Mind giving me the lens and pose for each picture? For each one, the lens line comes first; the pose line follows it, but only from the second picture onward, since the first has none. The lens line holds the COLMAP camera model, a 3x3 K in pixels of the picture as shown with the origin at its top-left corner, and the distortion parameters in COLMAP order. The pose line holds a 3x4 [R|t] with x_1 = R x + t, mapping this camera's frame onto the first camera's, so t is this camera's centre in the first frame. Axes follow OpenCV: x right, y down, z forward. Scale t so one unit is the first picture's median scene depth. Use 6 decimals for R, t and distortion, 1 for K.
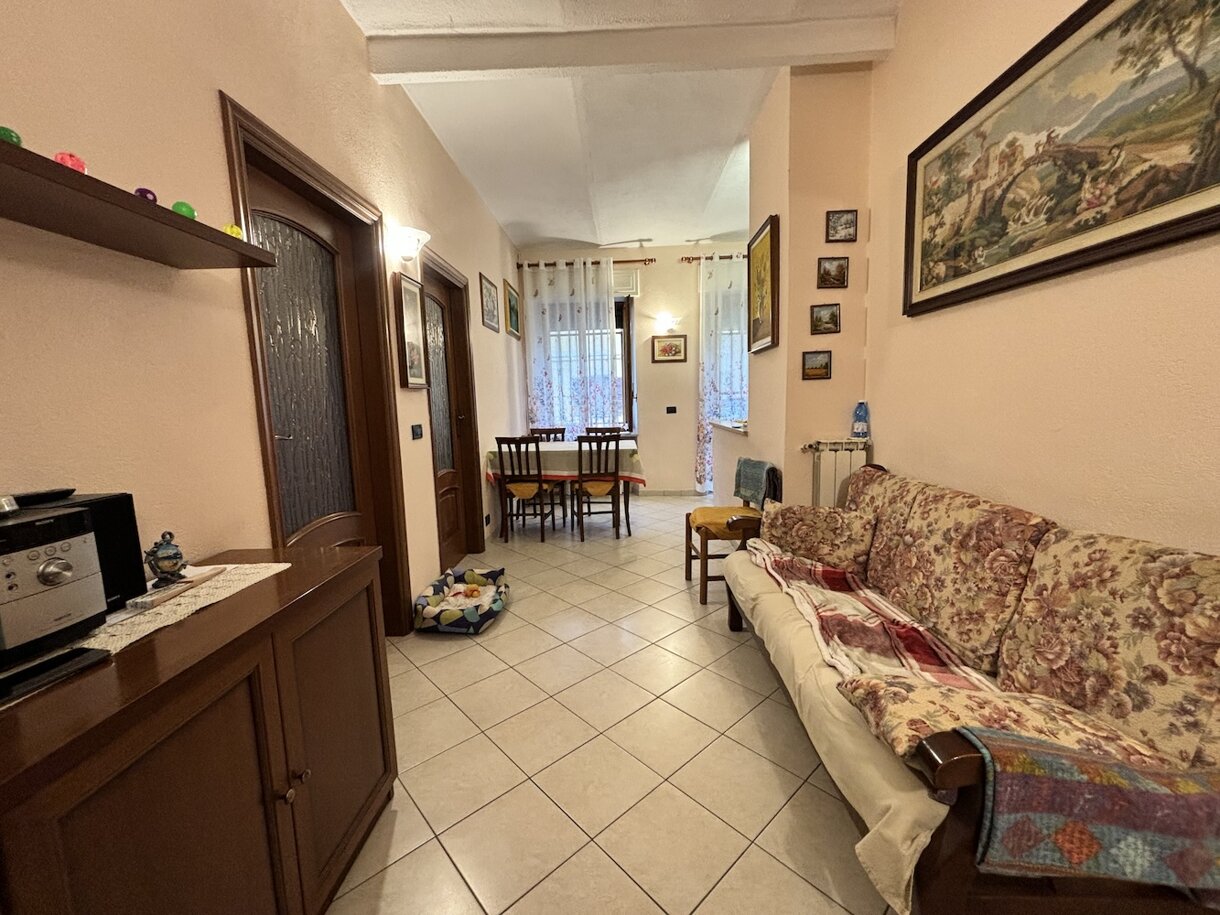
lens RADIAL K [[491.6, 0, 609.8], [0, 491.6, 459.4], [0, 0, 1]] dist [-0.003054, 0.001236]
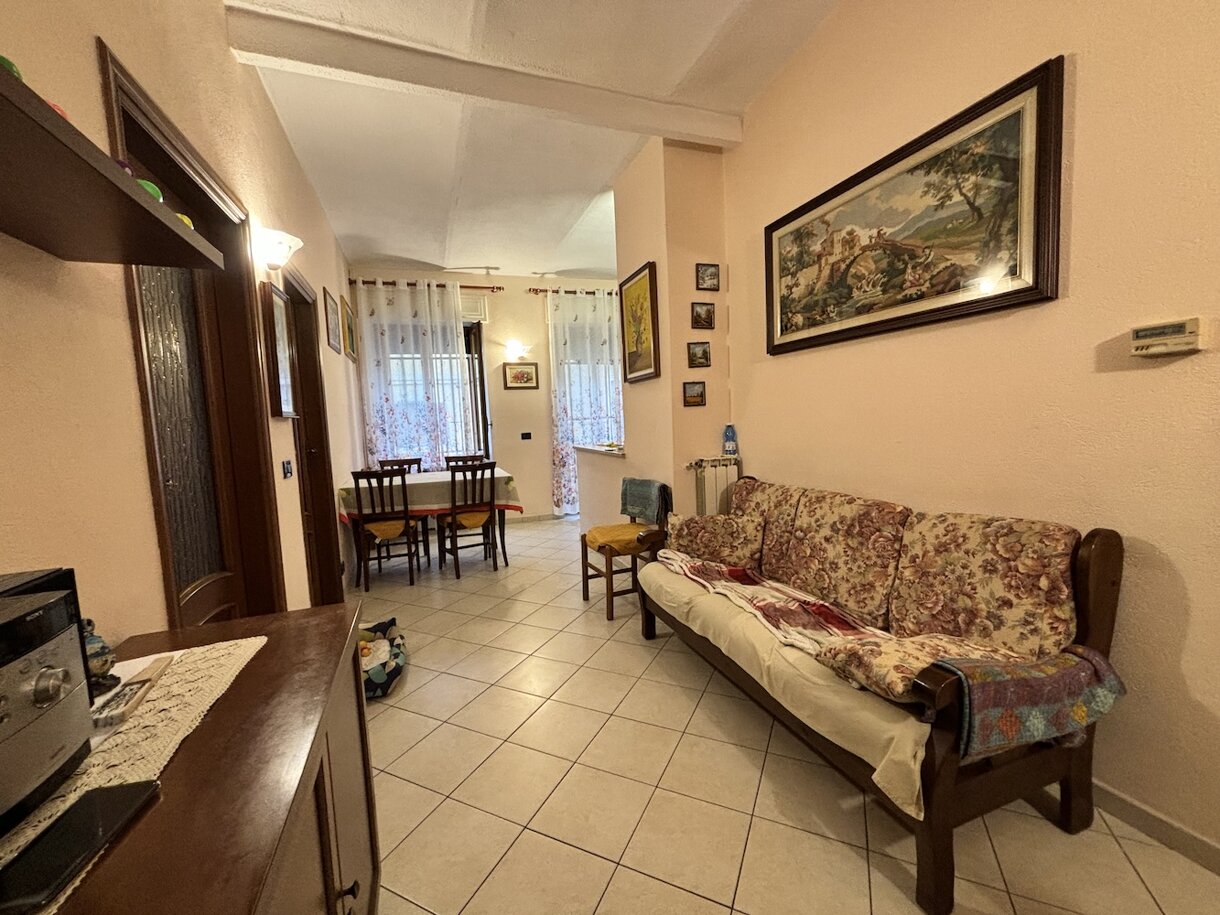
lens RADIAL K [[491.6, 0, 610.6], [0, 491.6, 459.5], [0, 0, 1]] dist [-0.003054, 0.001236]
pose [[0.926618, -0.044085, 0.373411, -0.222109], [0.063688, 0.997155, -0.040316, -0.003918], [-0.370572, 0.061140, 0.926789, 0.016877]]
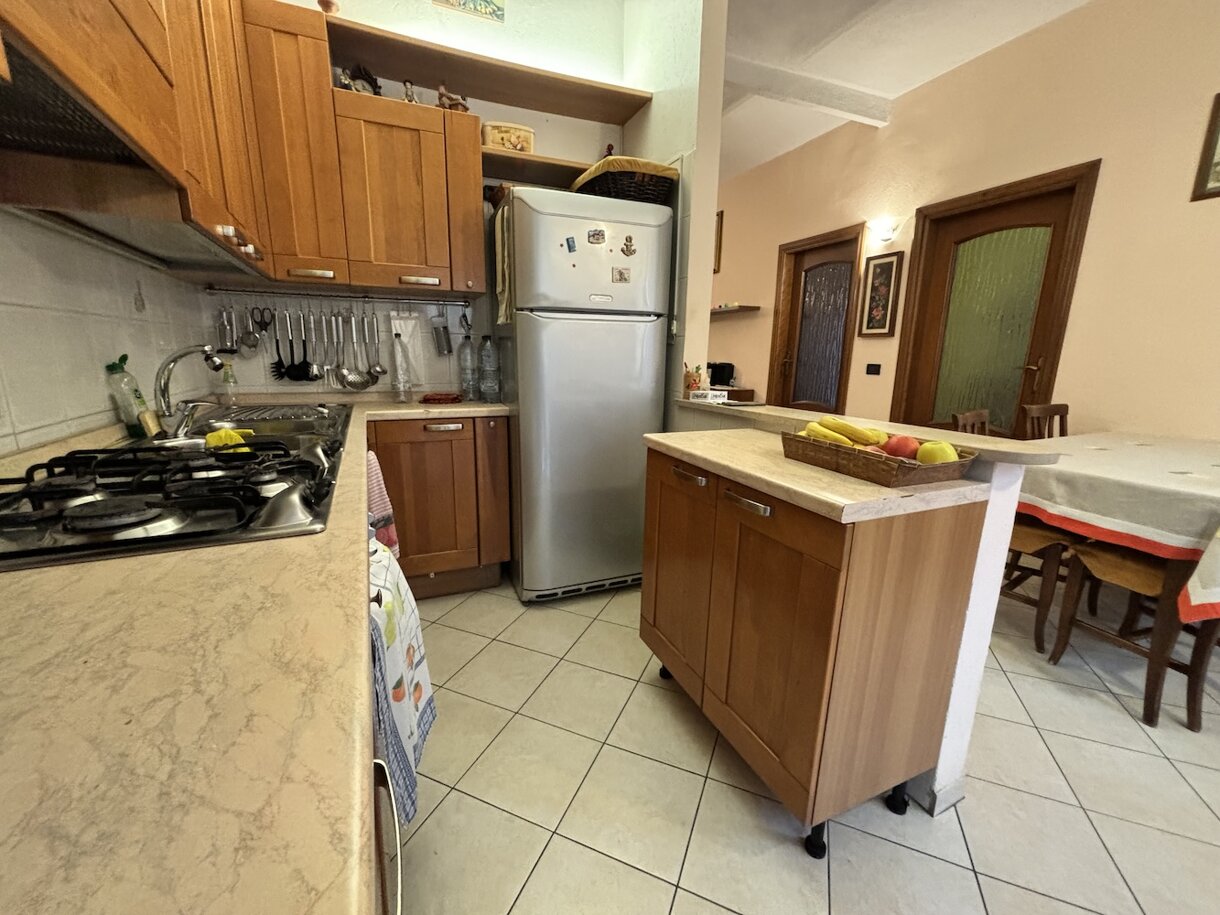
lens RADIAL K [[491.6, 0, 608.7], [0, 491.6, 454.5], [0, 0, 1]] dist [-0.003054, 0.001236]
pose [[-0.911158, 0.092215, -0.401607, 0.975686], [-0.045382, 0.946251, 0.320234, -0.270792], [0.409551, 0.310010, -0.857999, 2.243363]]
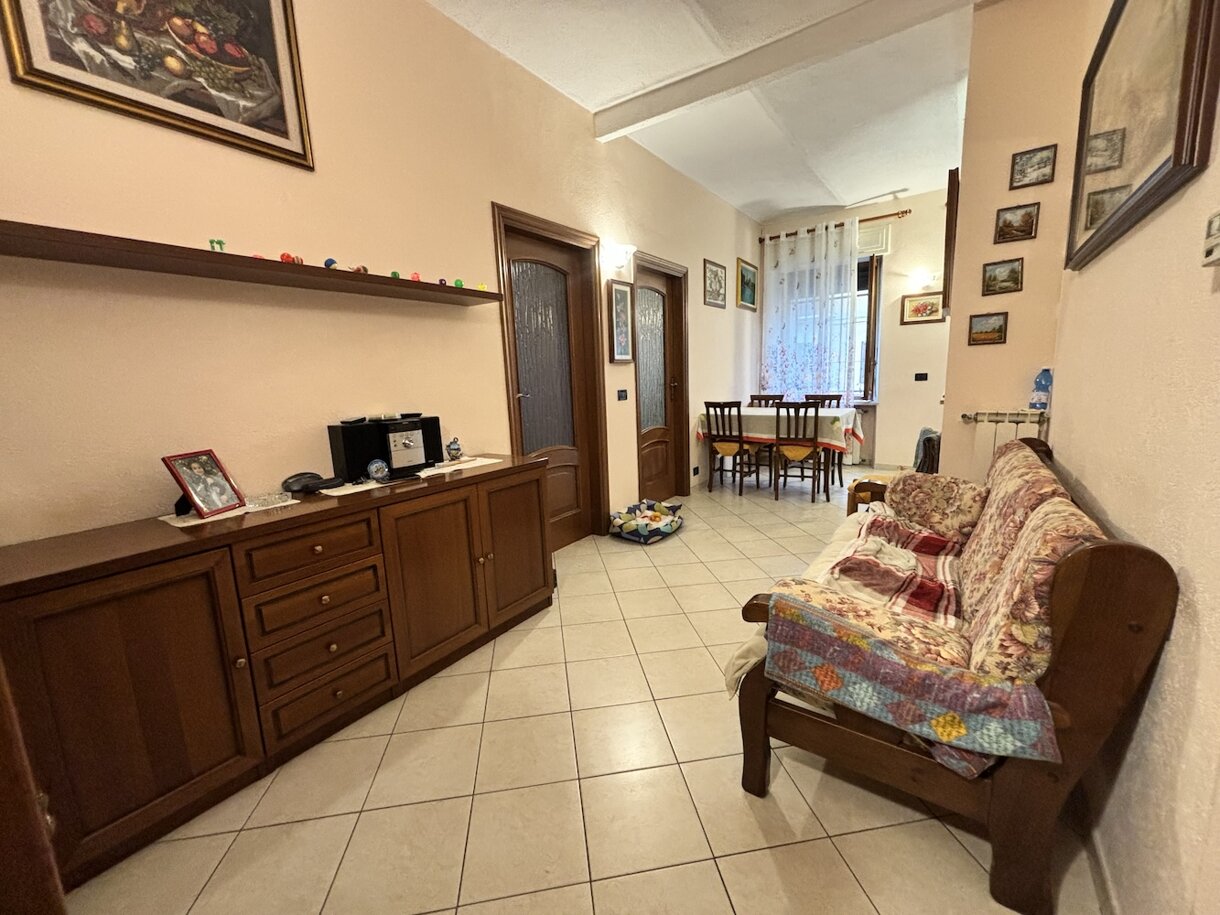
lens RADIAL K [[491.6, 0, 609.5], [0, 491.6, 461.3], [0, 0, 1]] dist [-0.003054, 0.001236]
pose [[0.830343, 0.091440, -0.549700, 0.401611], [-0.053687, 0.994983, 0.084414, 0.018251], [0.554661, -0.040581, 0.831086, -0.190675]]
